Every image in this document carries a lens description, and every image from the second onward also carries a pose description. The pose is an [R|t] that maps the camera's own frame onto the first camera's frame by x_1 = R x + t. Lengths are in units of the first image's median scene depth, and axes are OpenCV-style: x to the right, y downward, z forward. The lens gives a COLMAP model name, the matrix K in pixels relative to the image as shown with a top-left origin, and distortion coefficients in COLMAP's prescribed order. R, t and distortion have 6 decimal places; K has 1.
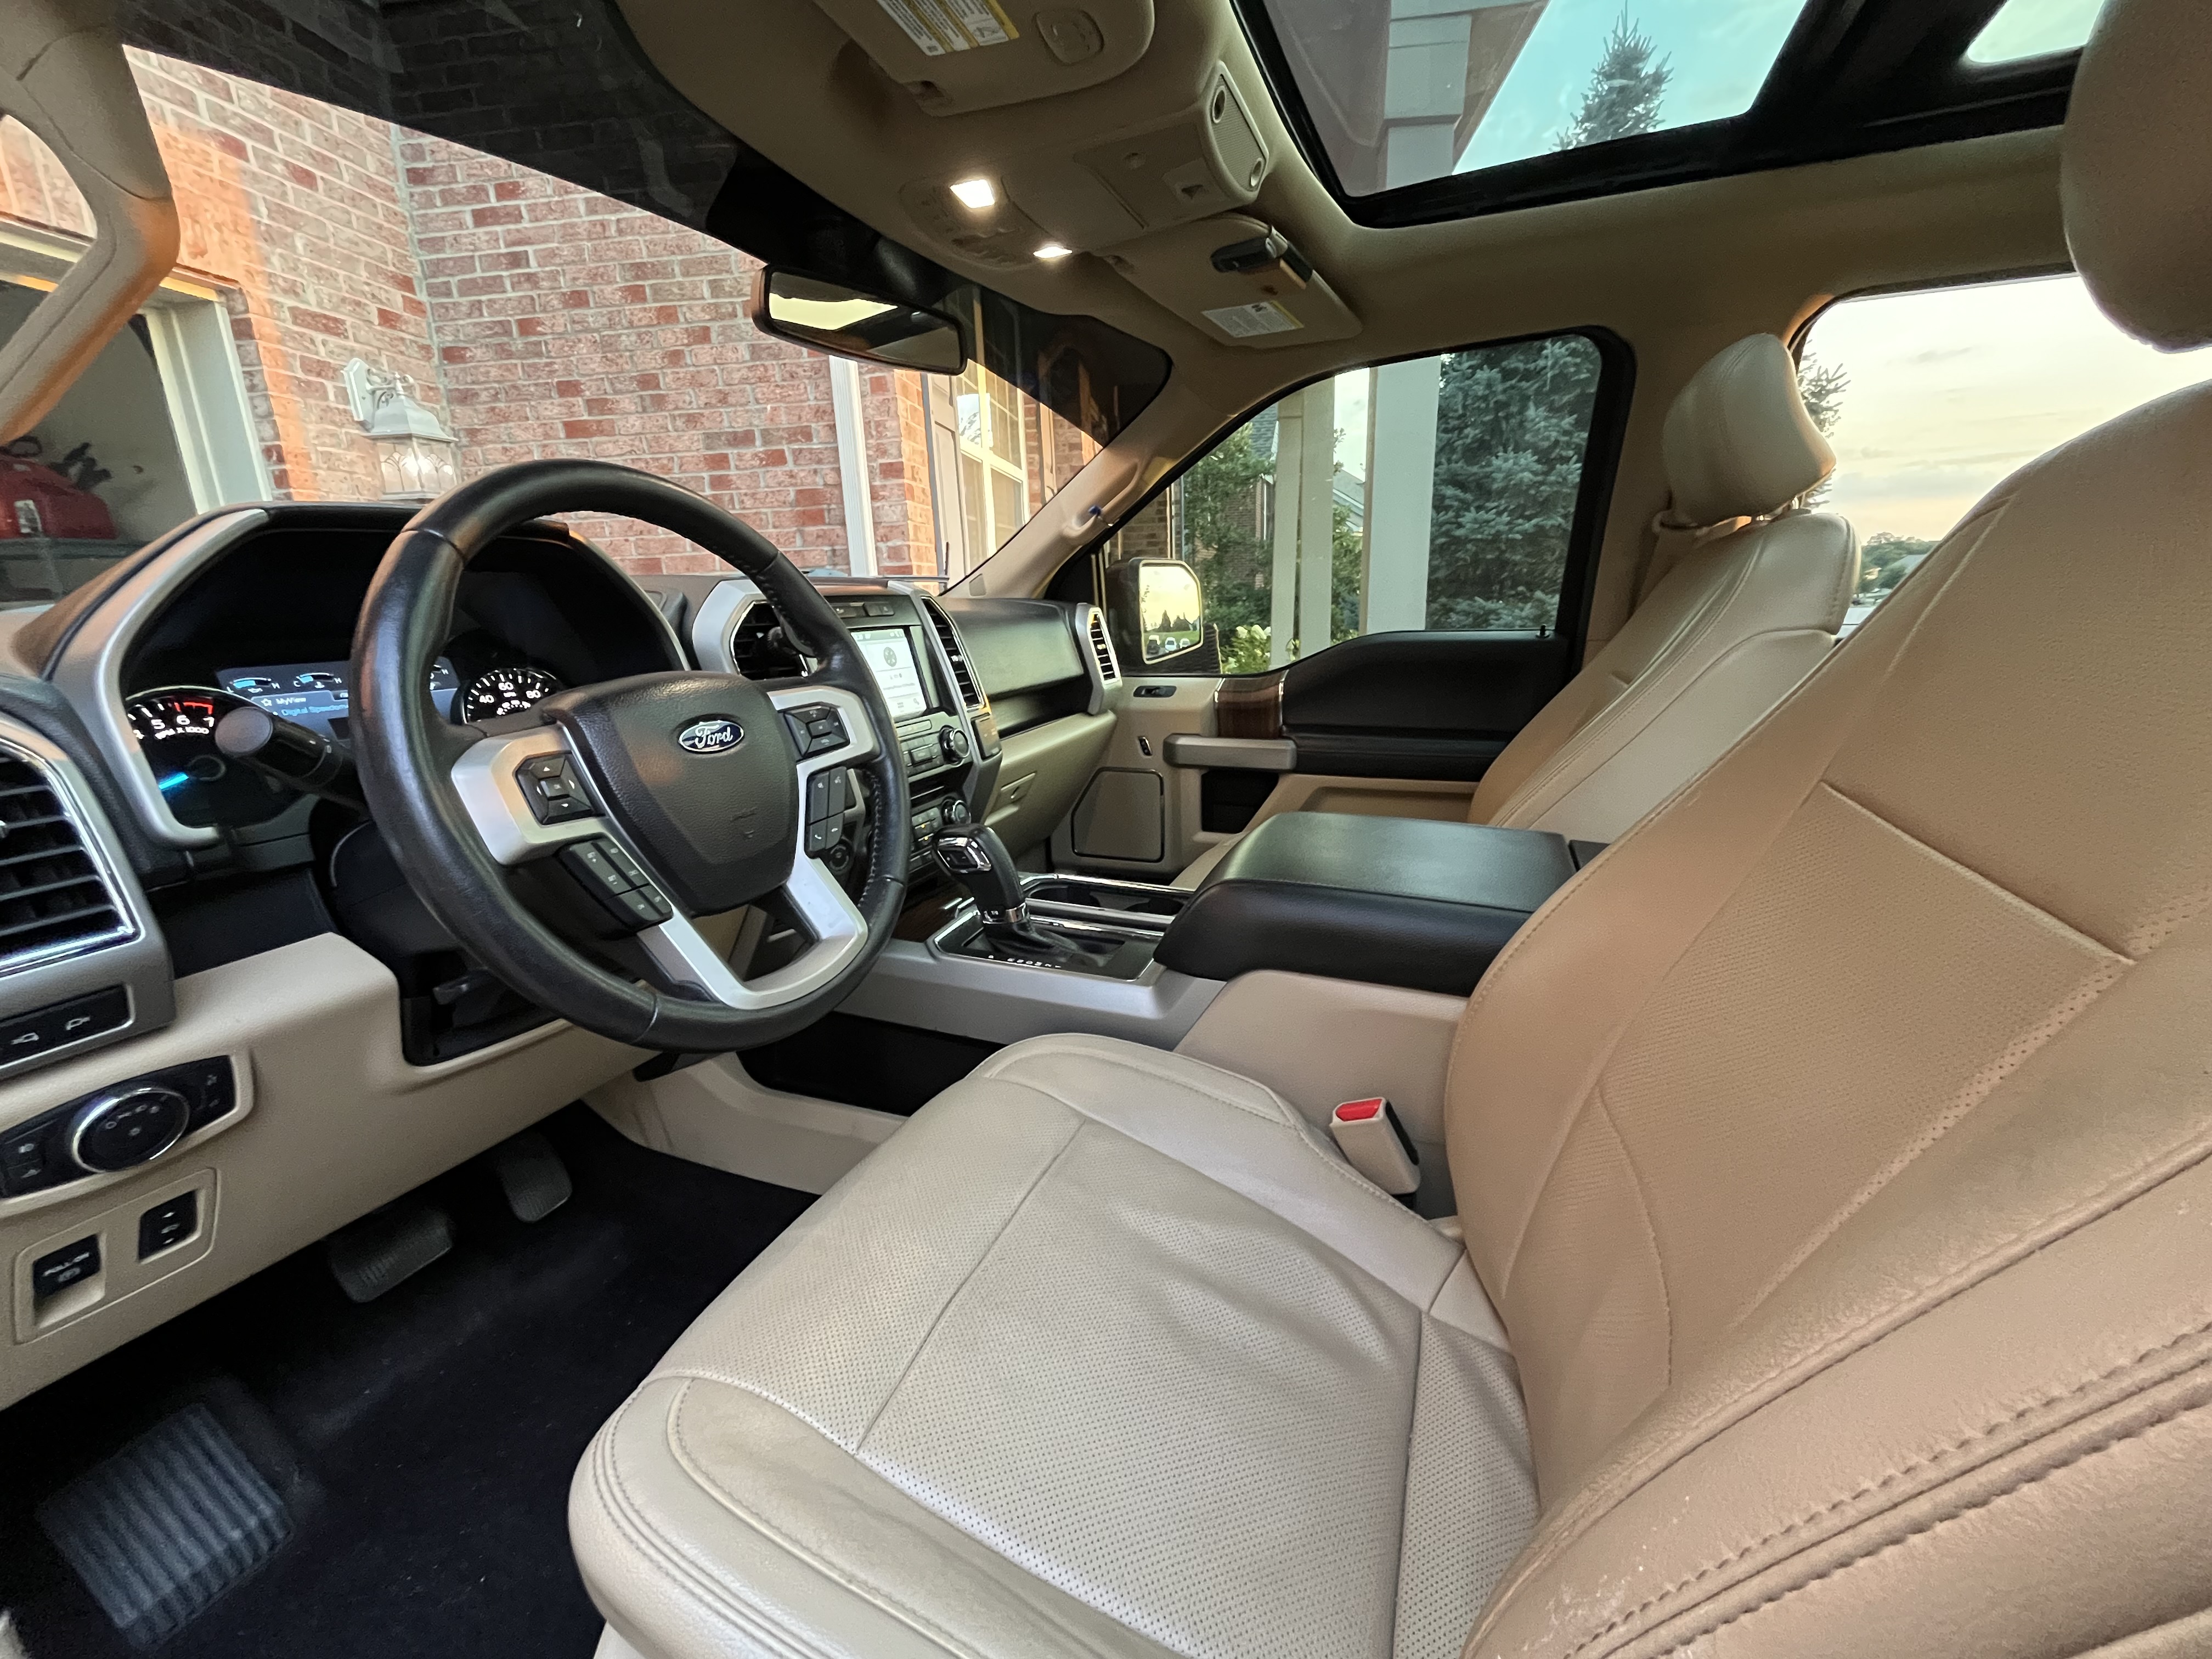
lens RADIAL K [[907.8, 0, 1098.0], [0, 907.8, 814.6], [0, 0, 1]] dist [-0.000583, -0.000044]
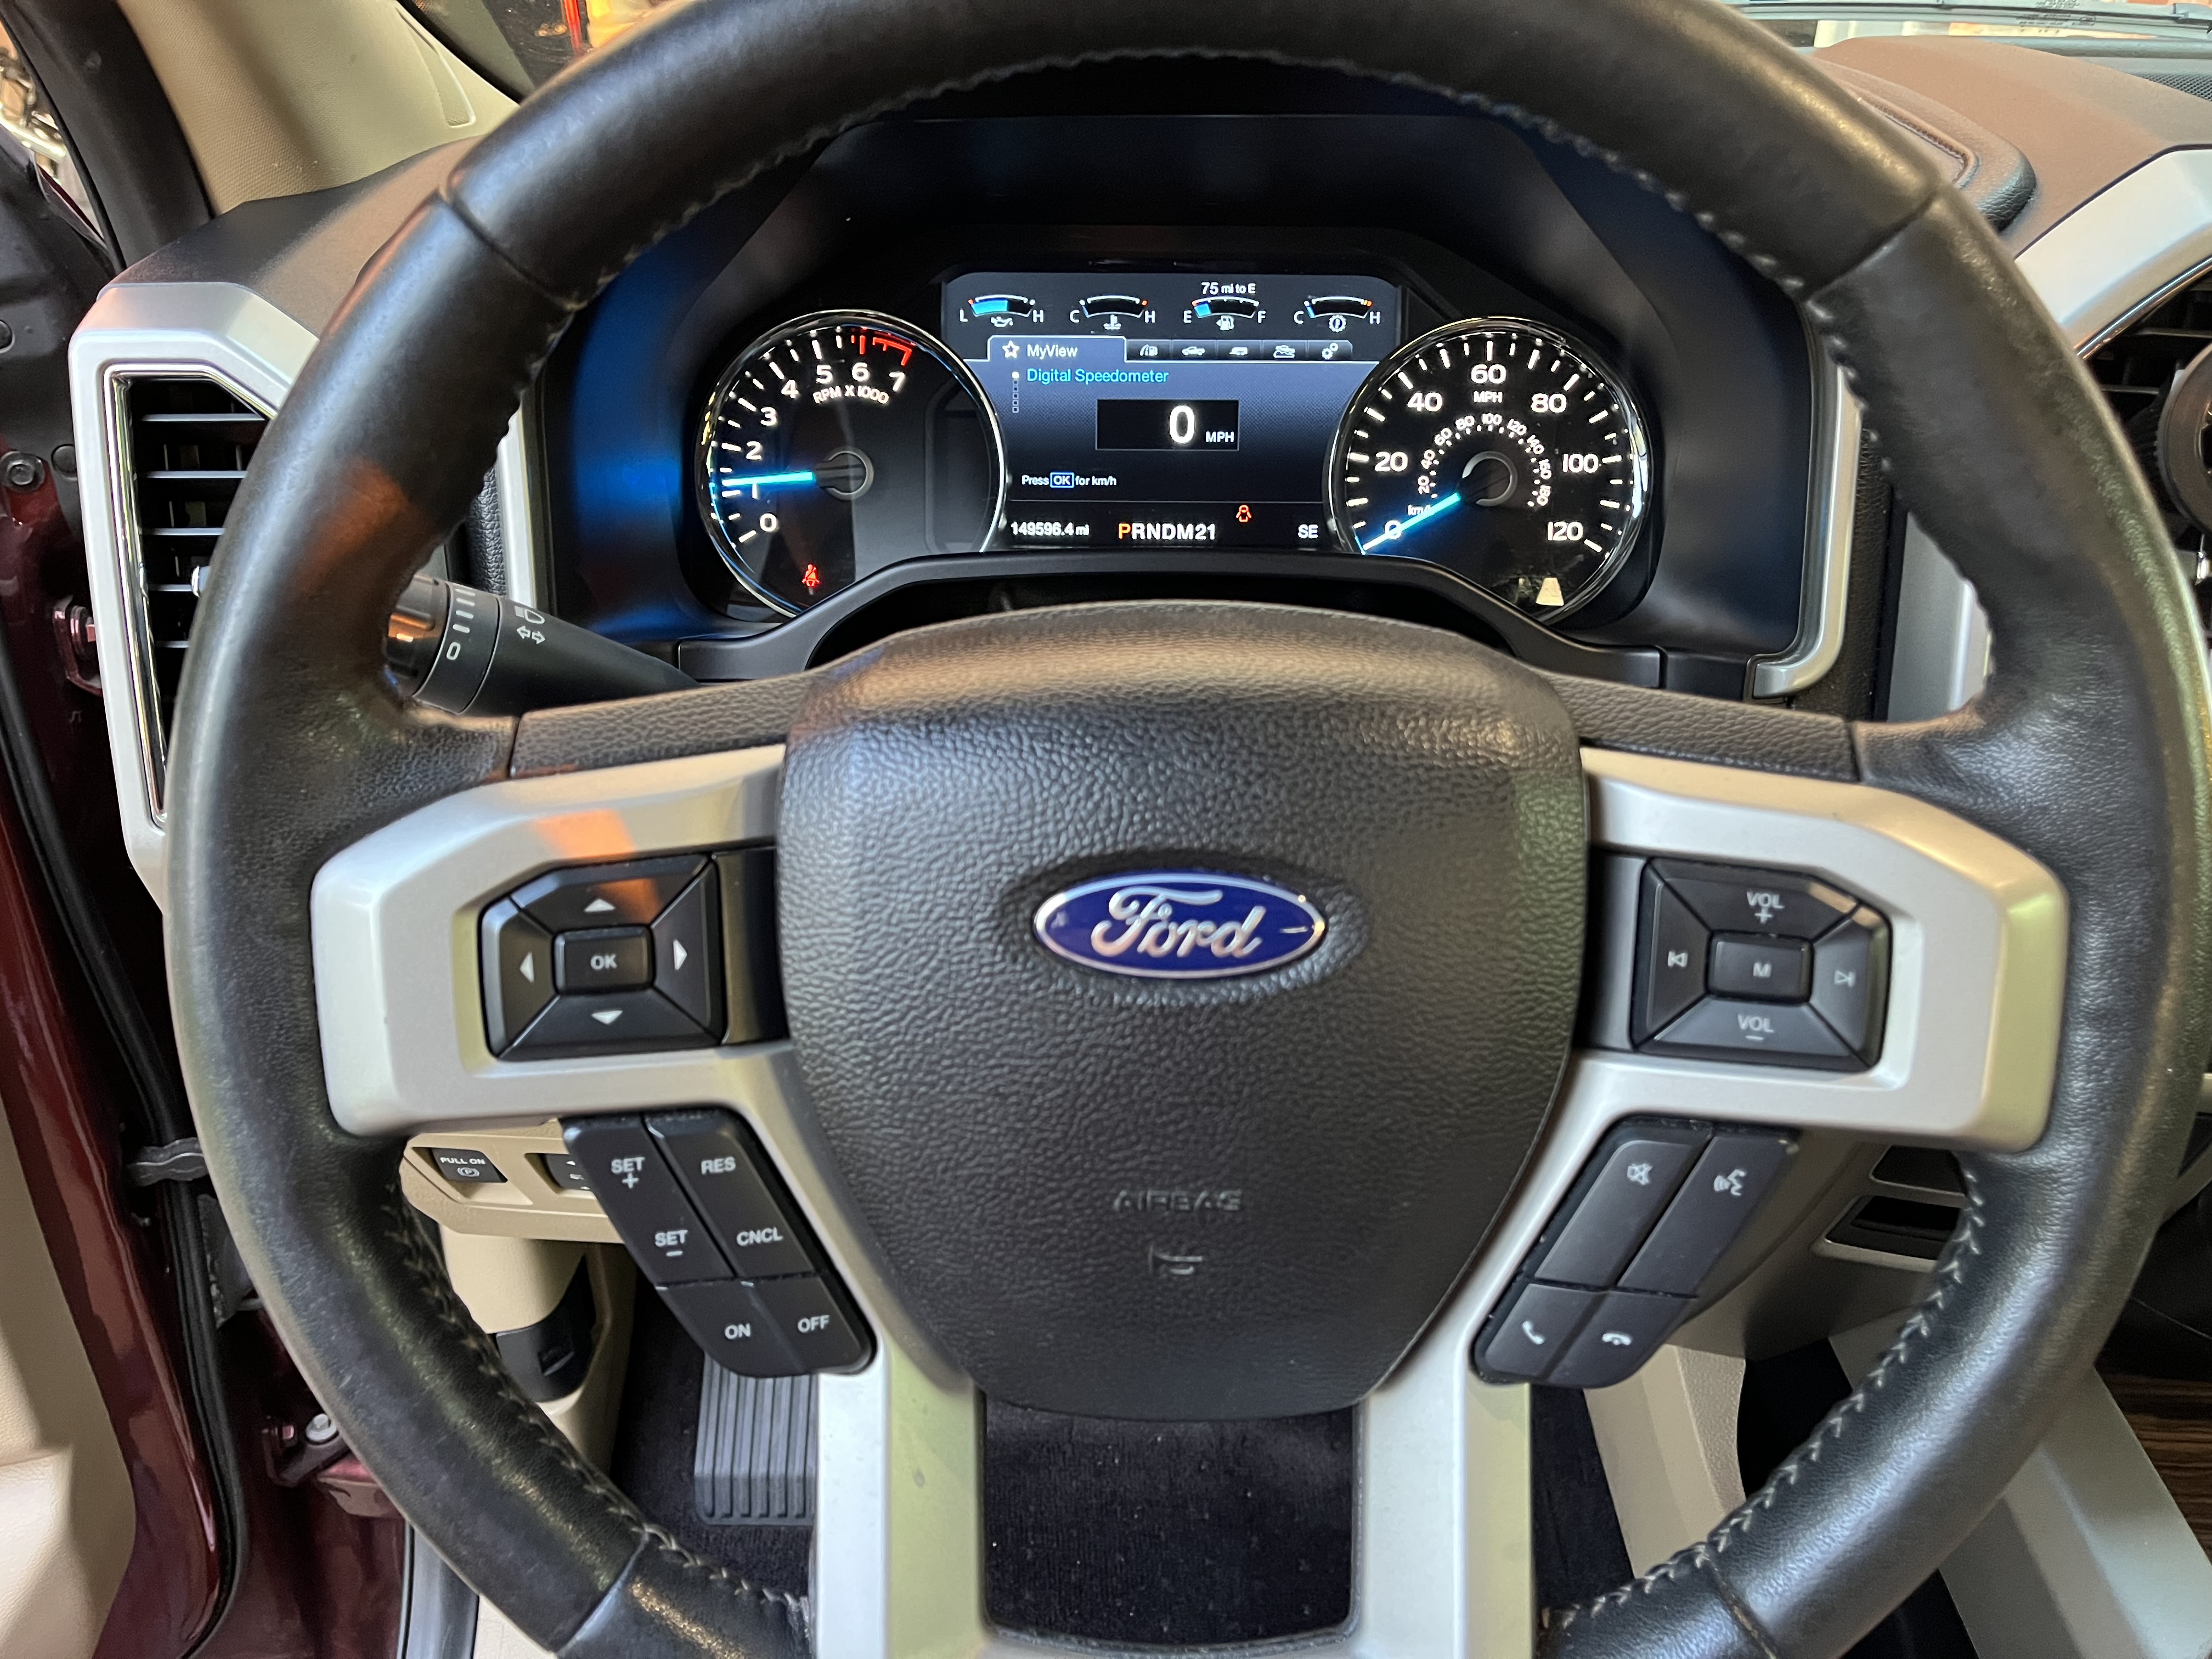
lens RADIAL K [[1667.1, 0, 1110.0], [0, 1667.1, 840.5], [0, 0, 1]] dist [0.000074, -0.000272]
pose [[0.335741, 0.483021, -0.808683, -0.014065], [-0.224230, 0.874820, 0.429431, -0.237192], [0.914877, 0.037153, 0.402020, 0.552839]]
